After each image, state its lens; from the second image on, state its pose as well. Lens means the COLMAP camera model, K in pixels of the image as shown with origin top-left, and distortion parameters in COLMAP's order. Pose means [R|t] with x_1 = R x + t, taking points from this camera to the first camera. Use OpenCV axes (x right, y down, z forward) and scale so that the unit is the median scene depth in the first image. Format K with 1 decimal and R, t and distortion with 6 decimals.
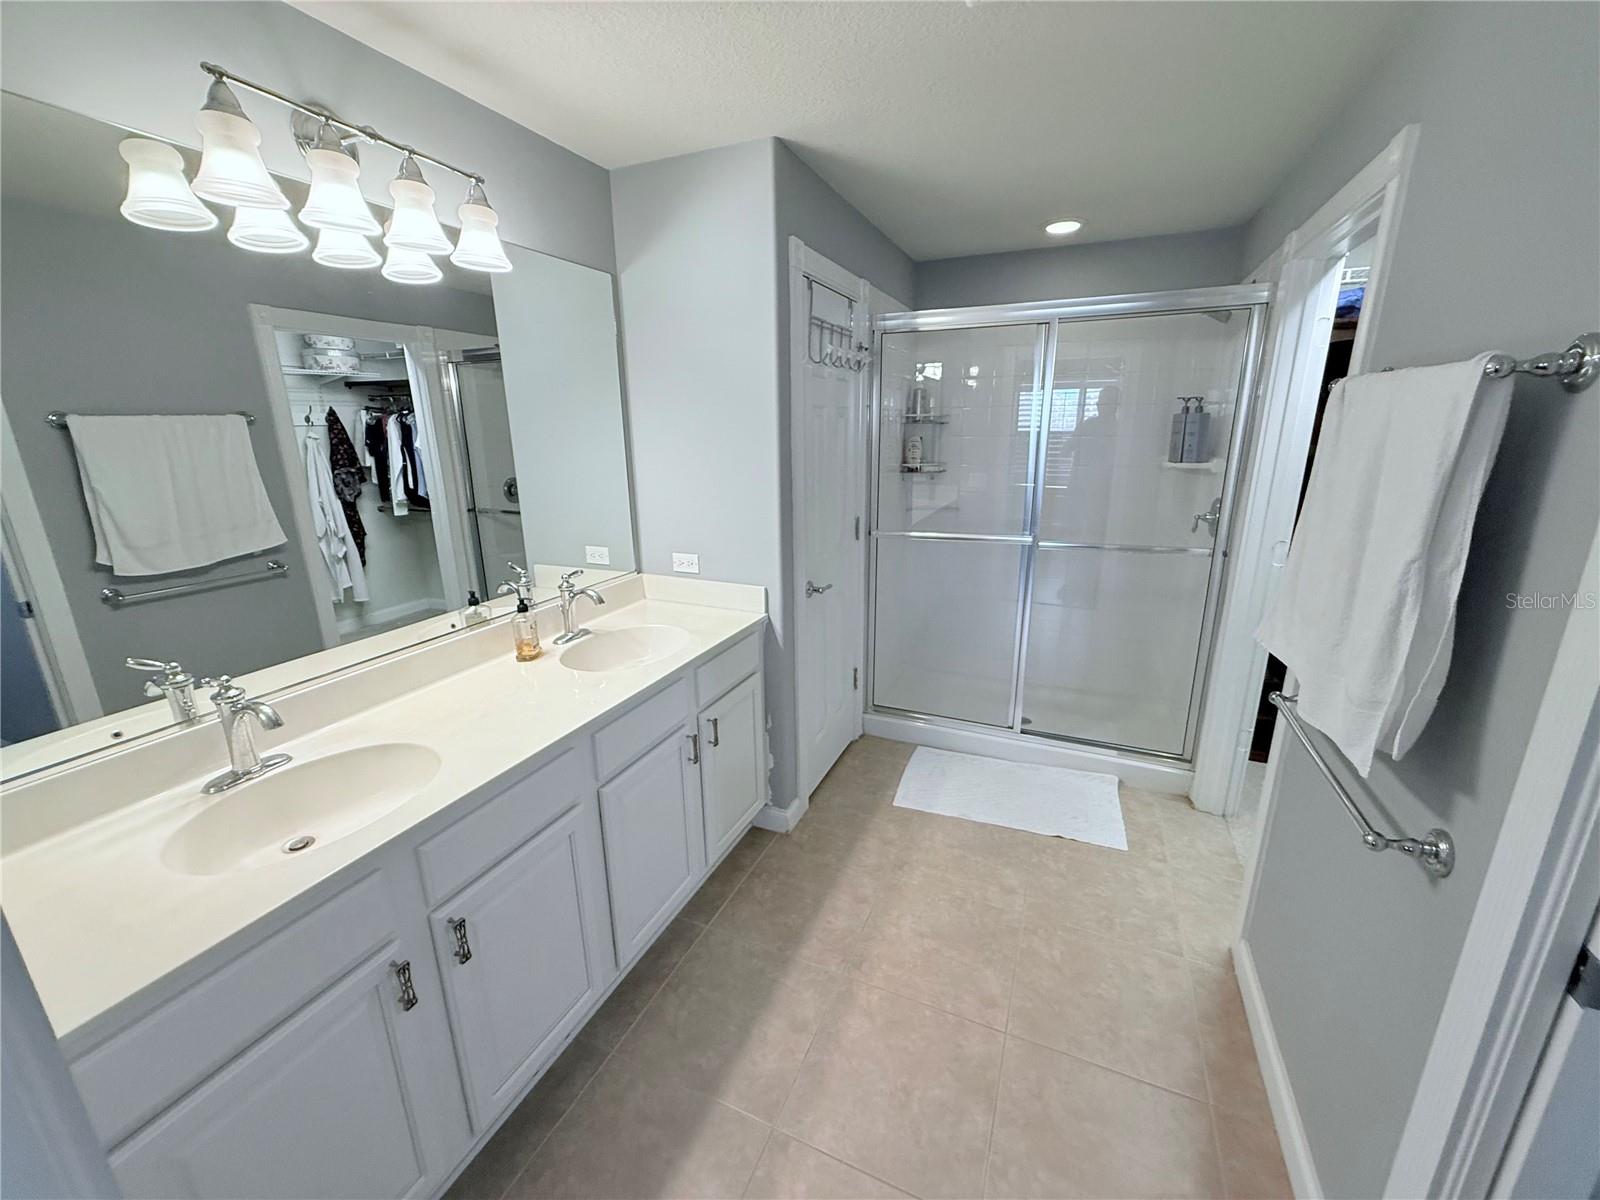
lens RADIAL K [[631.7, 0, 800.0], [0, 631.7, 600.0], [0, 0, 1]] dist [0.003369, 0.000124]
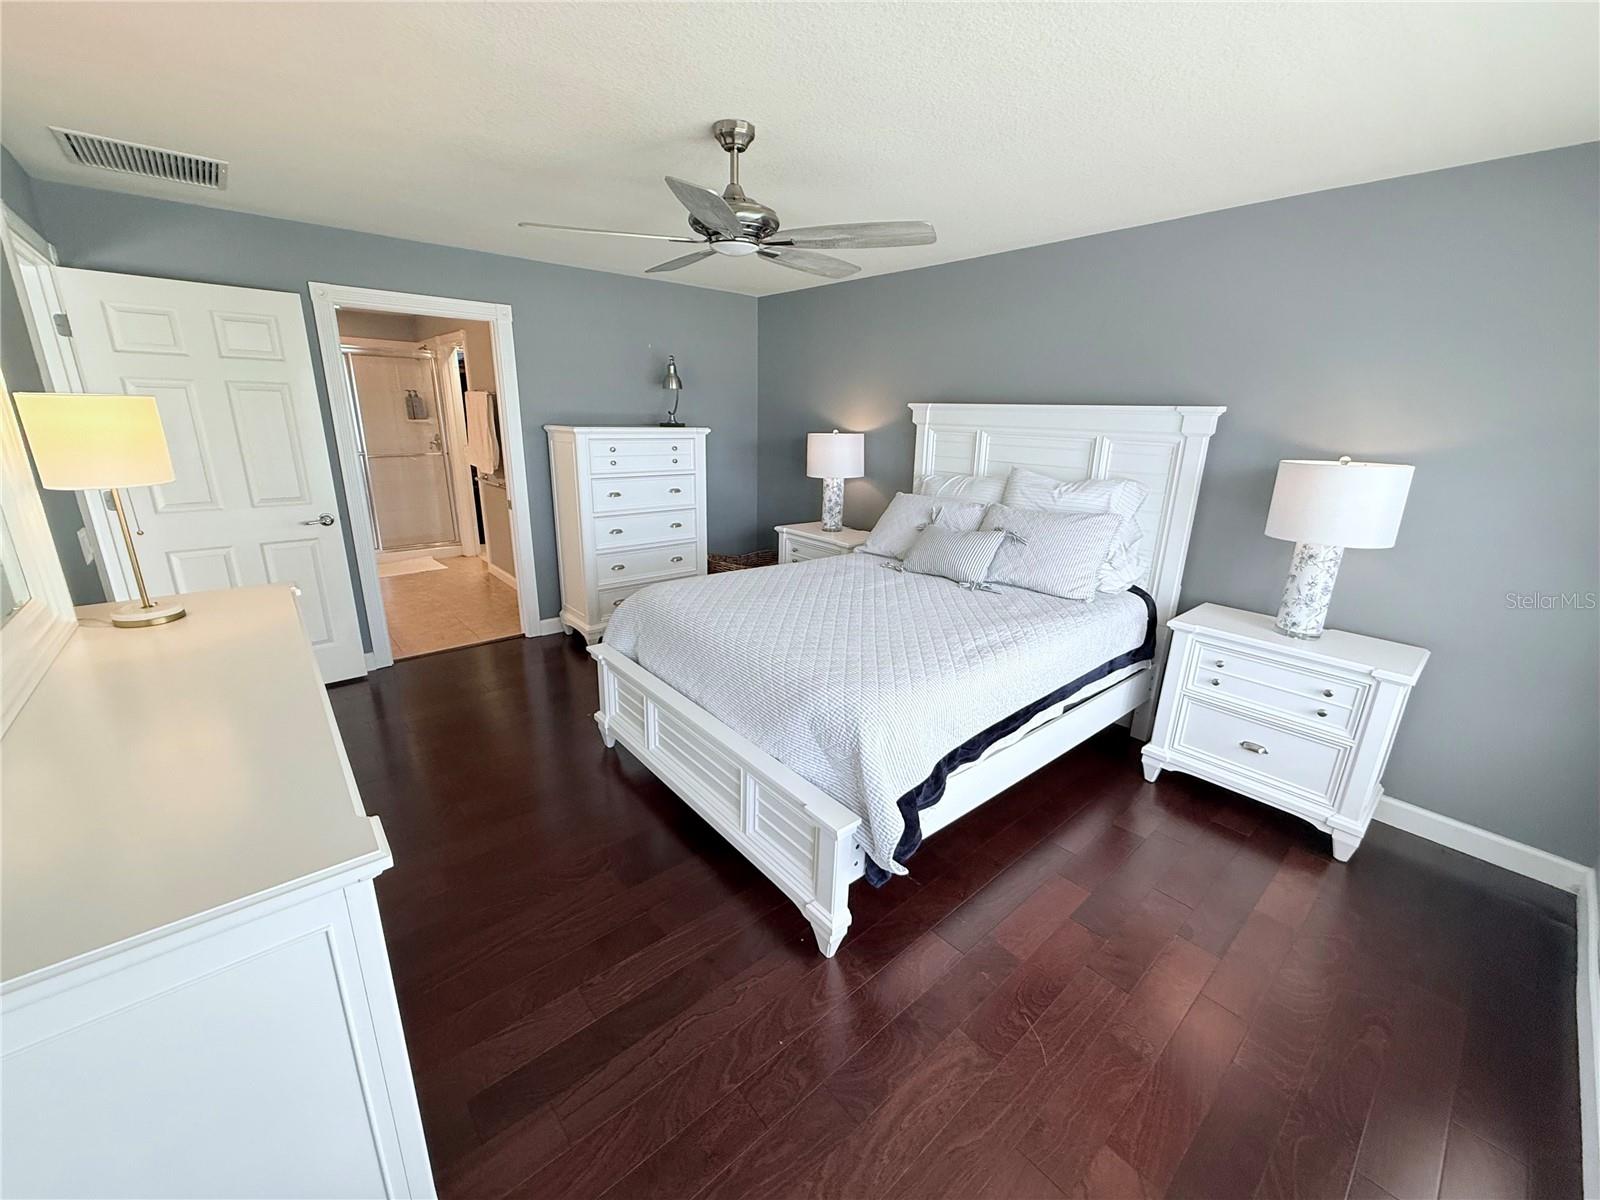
lens RADIAL K [[631.7, 0, 800.0], [0, 631.7, 600.0], [0, 0, 1]] dist [0.003369, 0.000124]
pose [[0.416474, -0.238956, 0.877183, -1.014193], [0.207807, 0.964319, 0.164030, 0.337596], [-0.885080, 0.113970, 0.451270, -1.225486]]
